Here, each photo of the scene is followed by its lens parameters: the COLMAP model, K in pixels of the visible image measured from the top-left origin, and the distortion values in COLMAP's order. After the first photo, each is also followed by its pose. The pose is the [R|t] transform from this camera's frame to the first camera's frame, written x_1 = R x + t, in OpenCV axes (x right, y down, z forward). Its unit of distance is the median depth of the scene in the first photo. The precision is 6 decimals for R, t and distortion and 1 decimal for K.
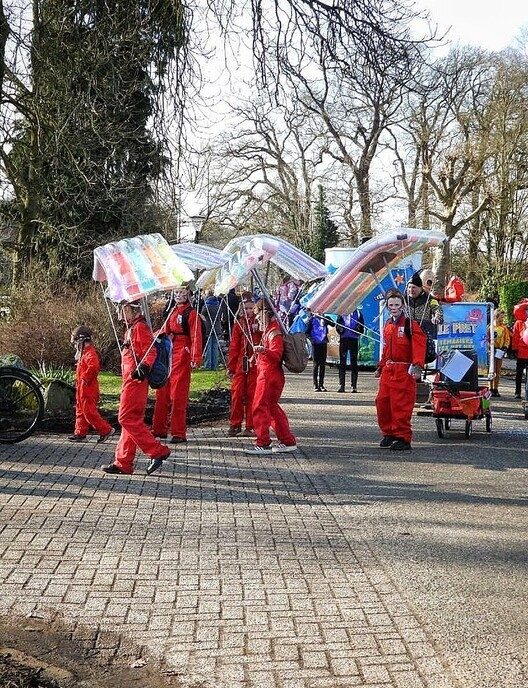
lens RADIAL K [[1335.8, 0, 206.7], [0, 1335.8, 344.9], [0, 0, 1]] dist [0.043645, -0.022971]
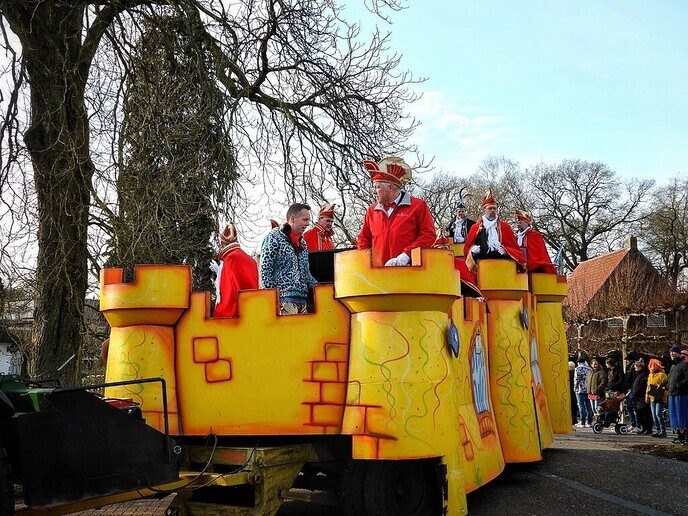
lens RADIAL K [[1150.6, 0, 344.0], [0, 1150.6, 258.0], [0, 0, 1]] dist [0.127102, 0.096188]
pose [[0.995225, -0.035707, 0.090847, -0.013056], [0.047812, 0.989721, -0.134779, 0.010417], [-0.085100, 0.138479, 0.986702, -0.101688]]
